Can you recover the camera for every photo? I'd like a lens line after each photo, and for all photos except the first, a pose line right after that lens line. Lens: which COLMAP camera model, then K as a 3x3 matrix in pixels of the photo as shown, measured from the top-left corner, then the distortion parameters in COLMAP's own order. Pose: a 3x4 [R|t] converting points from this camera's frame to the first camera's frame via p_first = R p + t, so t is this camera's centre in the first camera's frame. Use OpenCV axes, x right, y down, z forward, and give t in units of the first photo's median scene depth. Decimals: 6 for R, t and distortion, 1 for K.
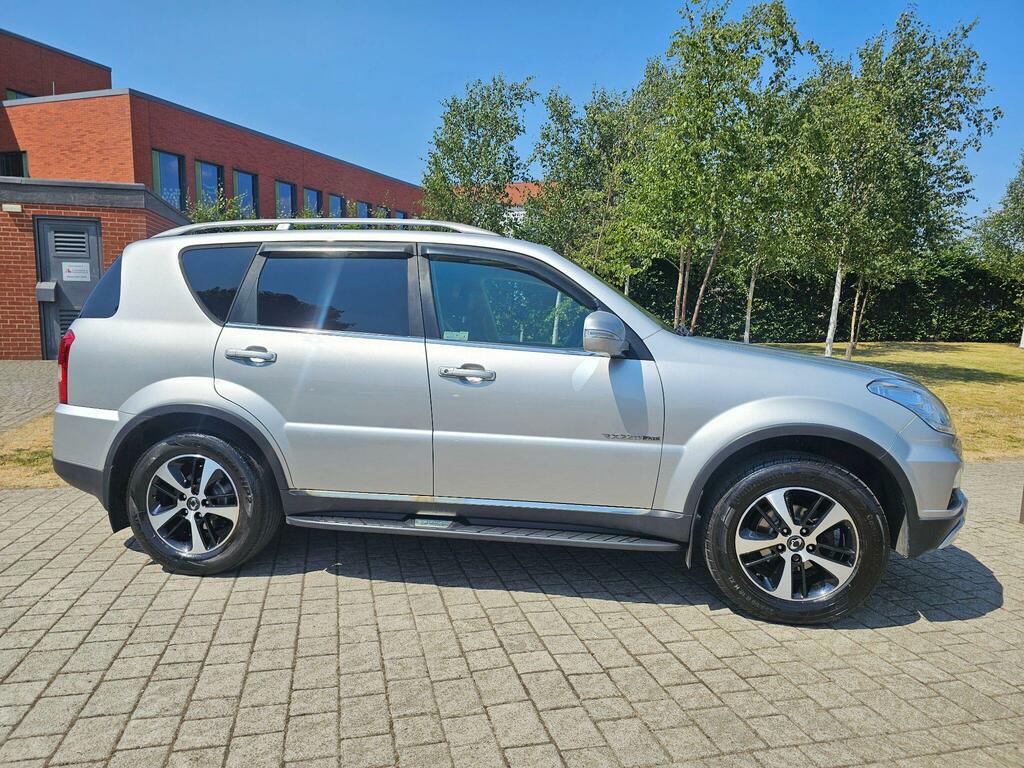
lens RADIAL K [[688.4, 0, 505.2], [0, 688.4, 379.3], [0, 0, 1]] dist [0.041868, -0.032691]
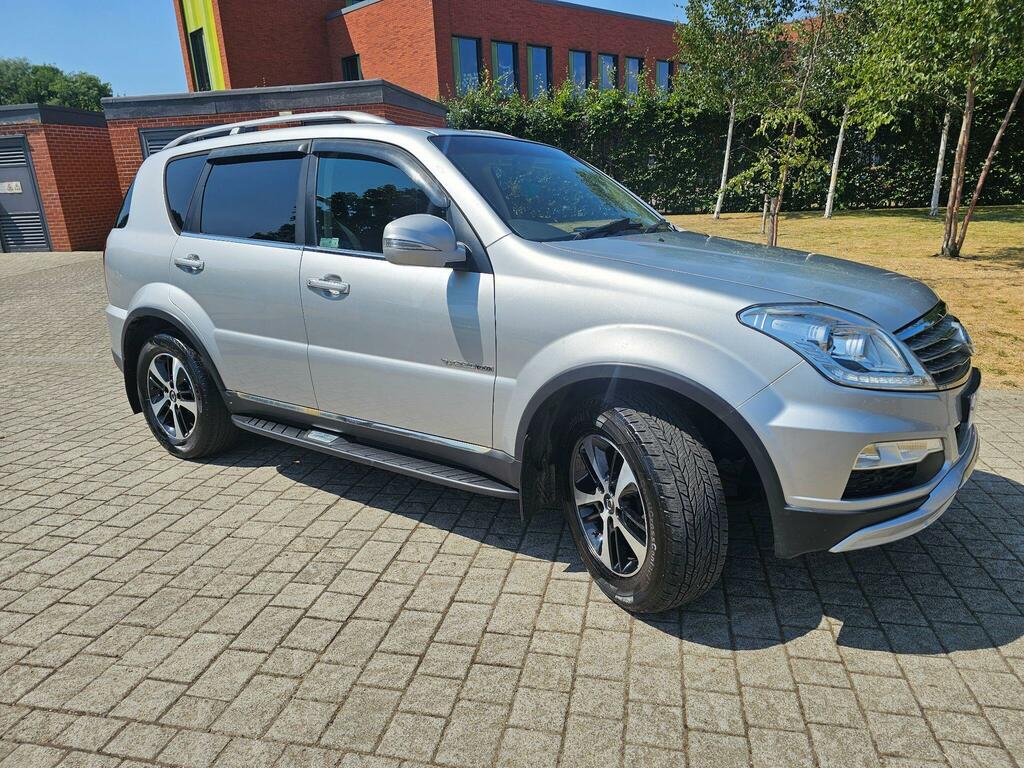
lens RADIAL K [[688.4, 0, 515.0], [0, 688.4, 374.0], [0, 0, 1]] dist [0.041868, -0.032691]
pose [[0.901865, 0.063703, -0.427297, 0.533513], [0.011153, 0.985306, 0.170433, -0.043109], [0.431875, -0.158473, 0.887902, 0.242598]]
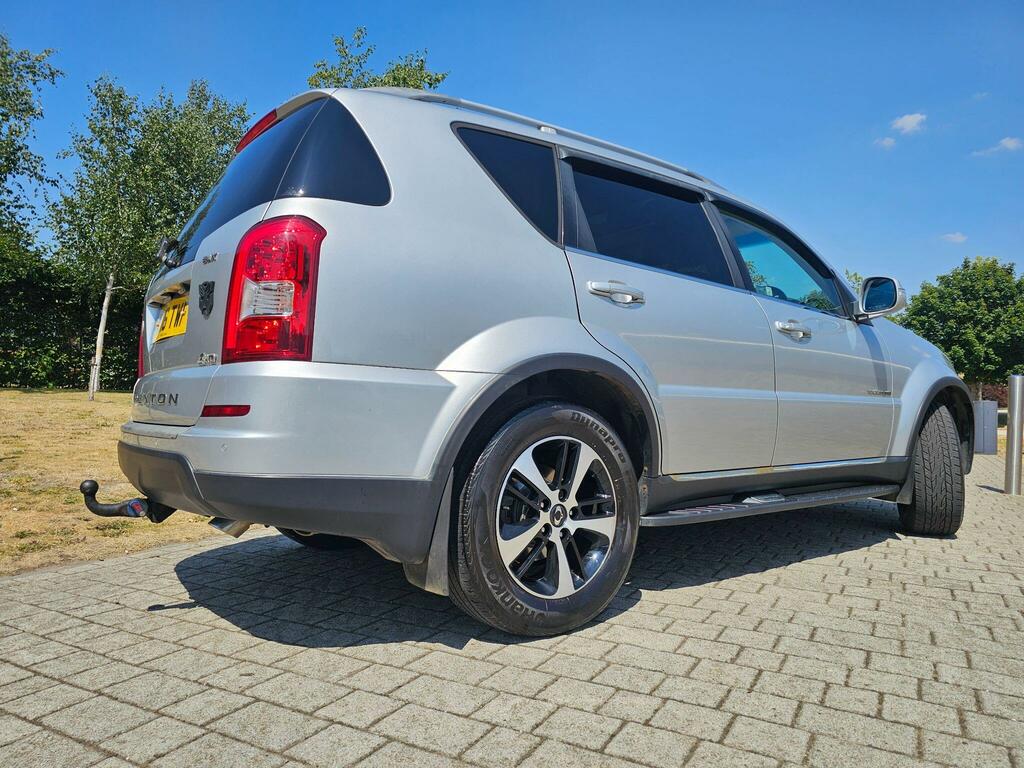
lens RADIAL K [[688.4, 0, 510.1], [0, 688.4, 379.6], [0, 0, 1]] dist [0.041868, -0.032691]
pose [[0.683794, 0.019105, 0.729425, -0.936373], [0.048451, 0.996262, -0.071515, 0.098662], [-0.728064, 0.084243, 0.680313, 0.597410]]
